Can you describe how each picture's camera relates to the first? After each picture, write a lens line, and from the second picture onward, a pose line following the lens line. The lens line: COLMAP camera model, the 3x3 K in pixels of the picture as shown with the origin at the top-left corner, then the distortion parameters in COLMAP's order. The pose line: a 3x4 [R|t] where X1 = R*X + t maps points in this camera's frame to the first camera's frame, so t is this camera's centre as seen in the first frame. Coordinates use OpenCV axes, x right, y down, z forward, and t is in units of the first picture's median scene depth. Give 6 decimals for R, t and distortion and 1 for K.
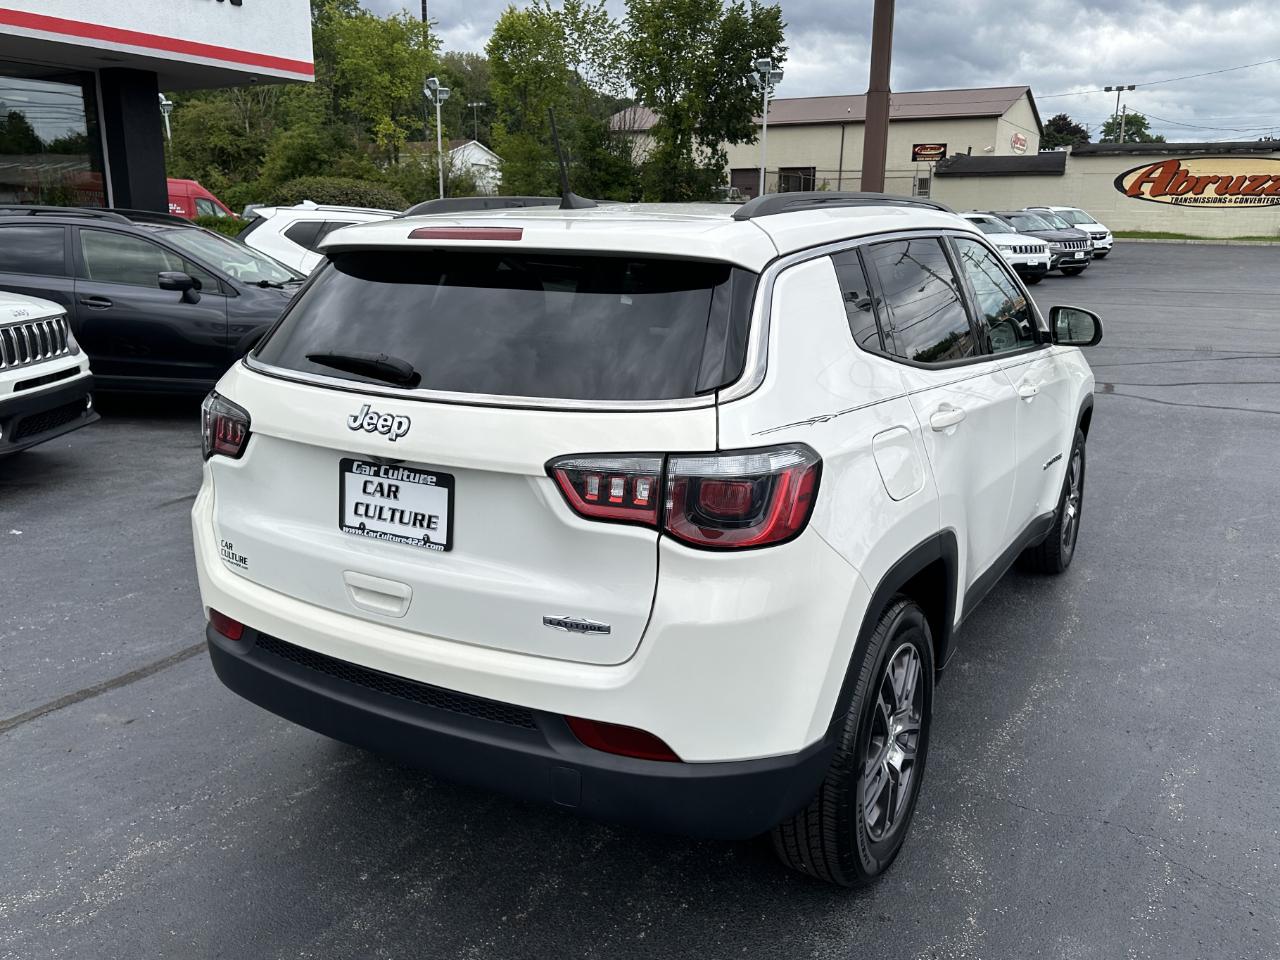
lens RADIAL K [[1001.3, 0, 646.5], [0, 1001.3, 474.3], [0, 0, 1]] dist [0.054648, -0.071186]
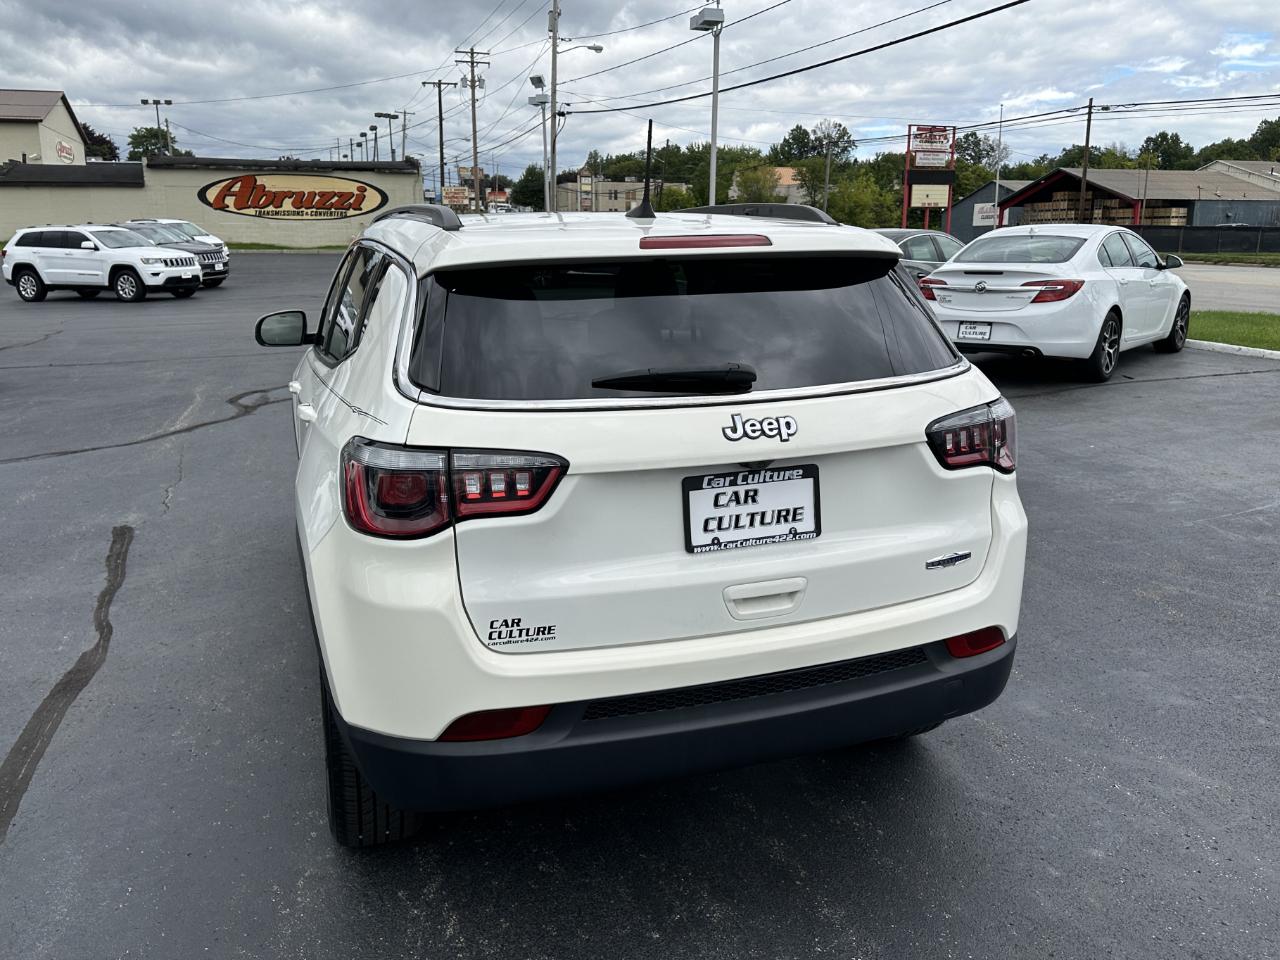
lens RADIAL K [[1001.3, 0, 641.3], [0, 1001.3, 452.4], [0, 0, 1]] dist [0.054648, -0.071186]
pose [[0.649027, -0.173032, 0.740827, -0.852980], [0.196566, 0.978866, 0.056421, -0.083856], [-0.734933, 0.109002, 0.669322, 0.325521]]
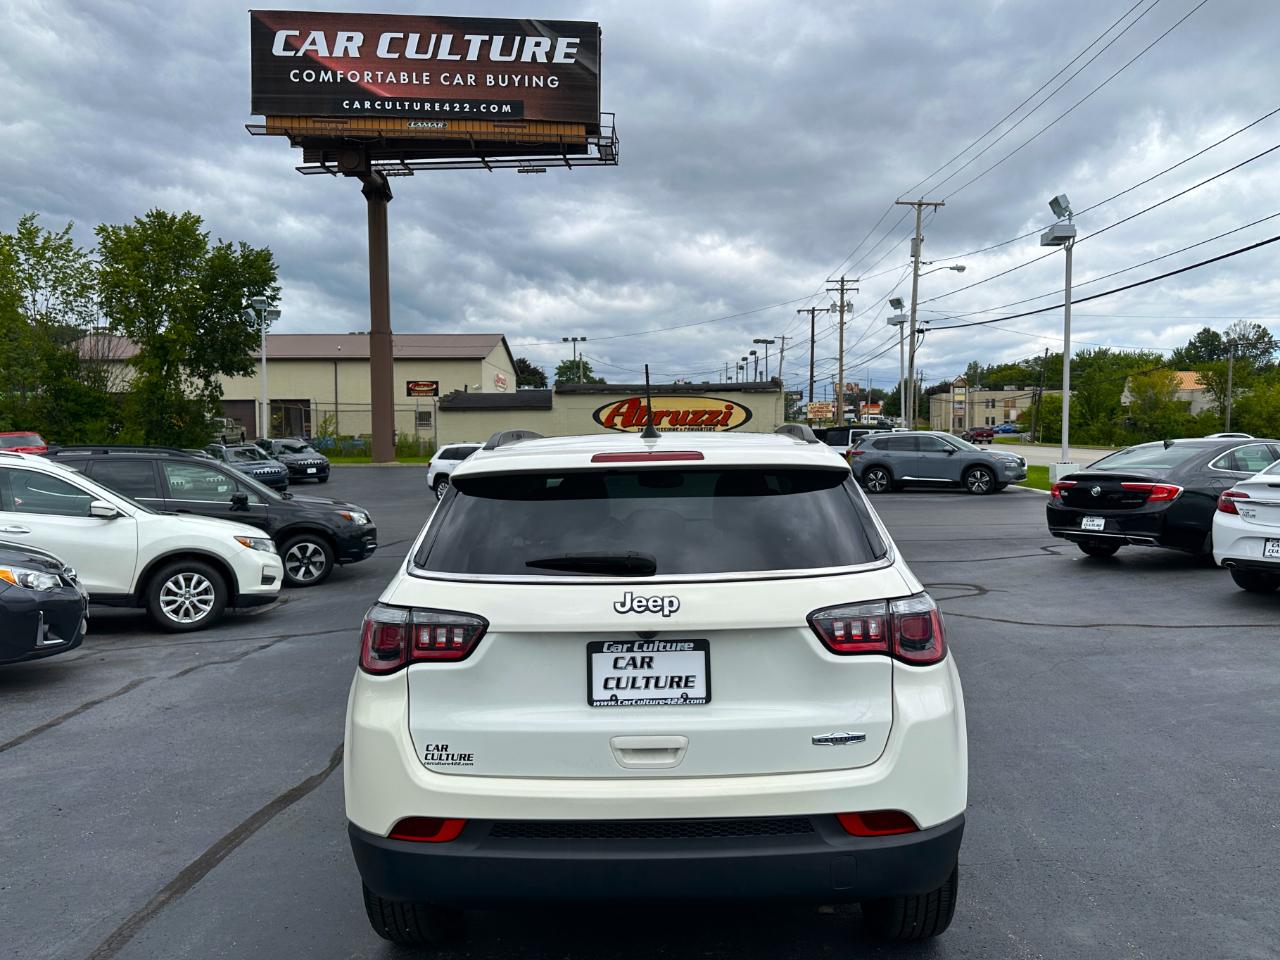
lens RADIAL K [[986.7, 0, 658.0], [0, 986.7, 479.5], [0, 0, 1]] dist [0.091849, -0.100151]
pose [[0.872117, -0.033838, 0.488125, -0.658905], [0.137990, 0.974122, -0.179014, 0.014283], [-0.469436, 0.223477, 0.854218, -0.064602]]
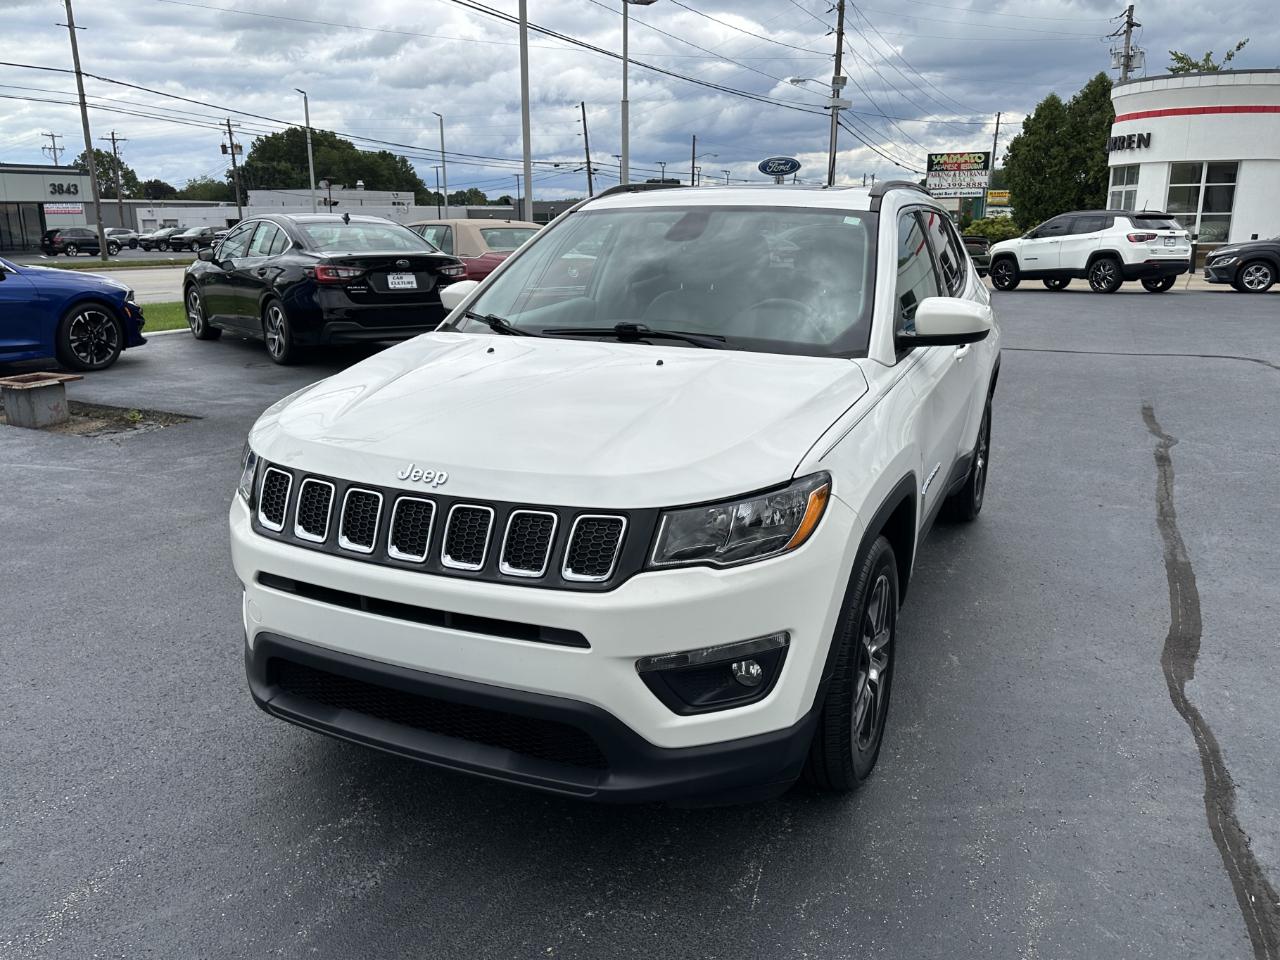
lens RADIAL K [[1001.3, 0, 625.5], [0, 1001.3, 458.5], [0, 0, 1]] dist [0.054648, -0.071186]
pose [[-0.995541, 0.015882, -0.092980, 0.526160], [-0.028904, 0.886939, 0.460982, -0.707225], [0.089789, 0.461614, -0.882525, 2.945896]]
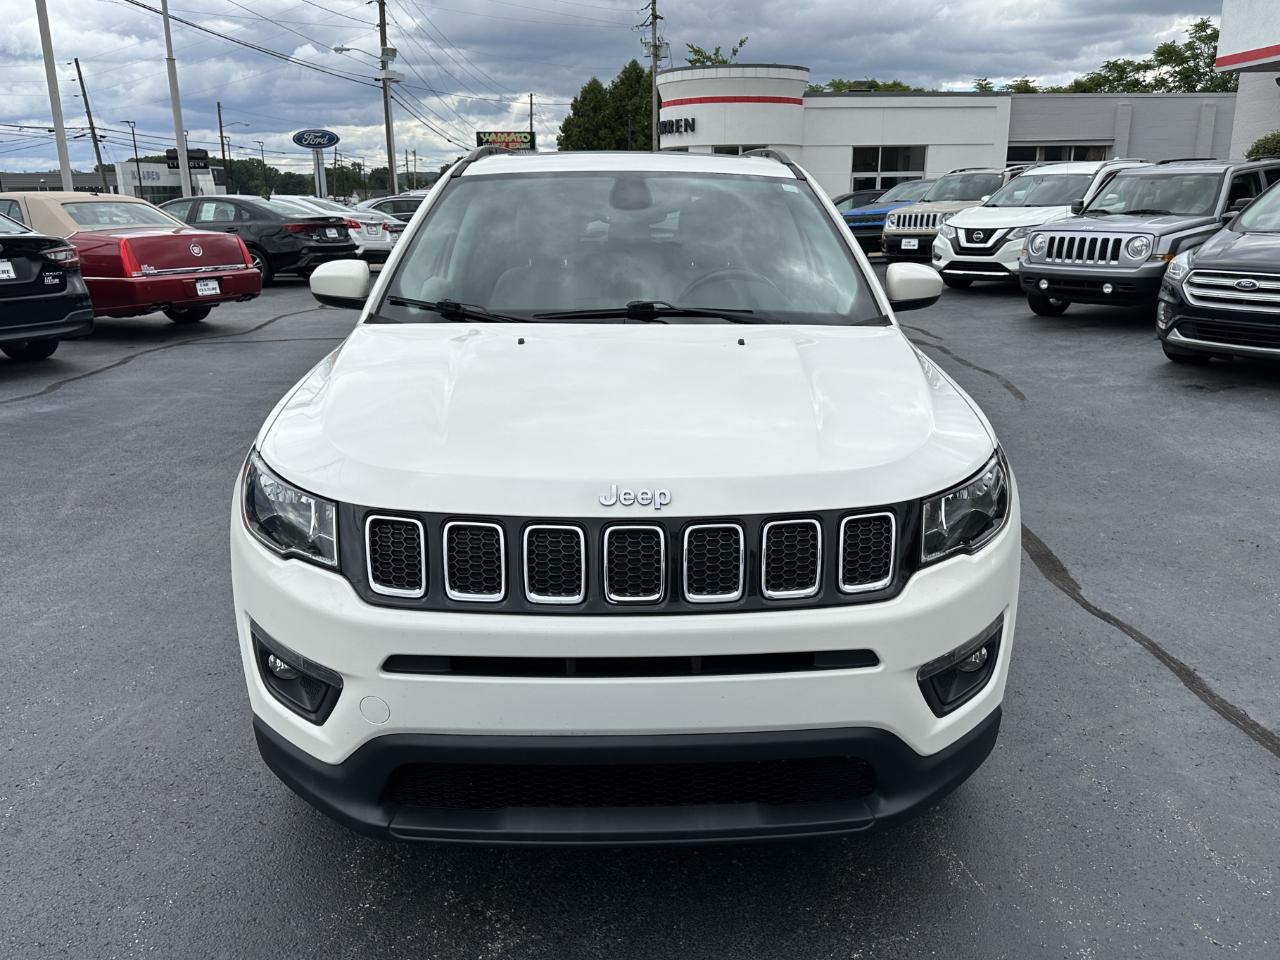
lens RADIAL K [[1001.3, 0, 664.4], [0, 1001.3, 467.9], [0, 0, 1]] dist [0.054648, -0.071186]
pose [[-0.844114, 0.134212, -0.519094, 0.963706], [-0.135787, 0.883088, 0.449129, -0.623293], [0.518684, 0.449603, -0.727203, 2.679201]]
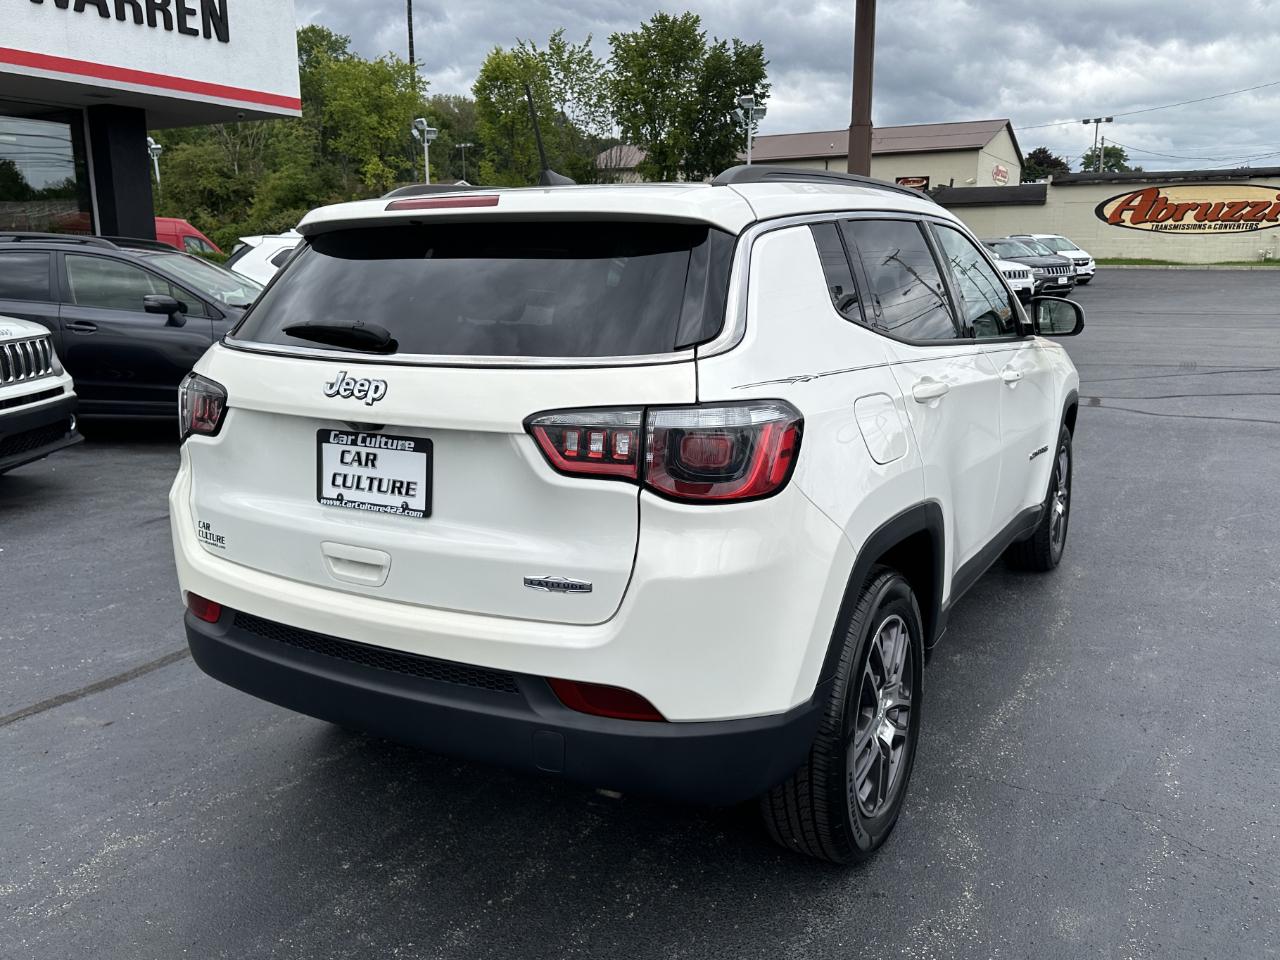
lens RADIAL K [[1001.3, 0, 646.3], [0, 1001.3, 476.7], [0, 0, 1]] dist [0.054648, -0.071186]
pose [[0.999840, -0.015813, 0.008314, 0.007909], [0.016075, 0.999343, -0.032489, 0.056415], [-0.007794, 0.032617, 0.999438, 0.008959]]
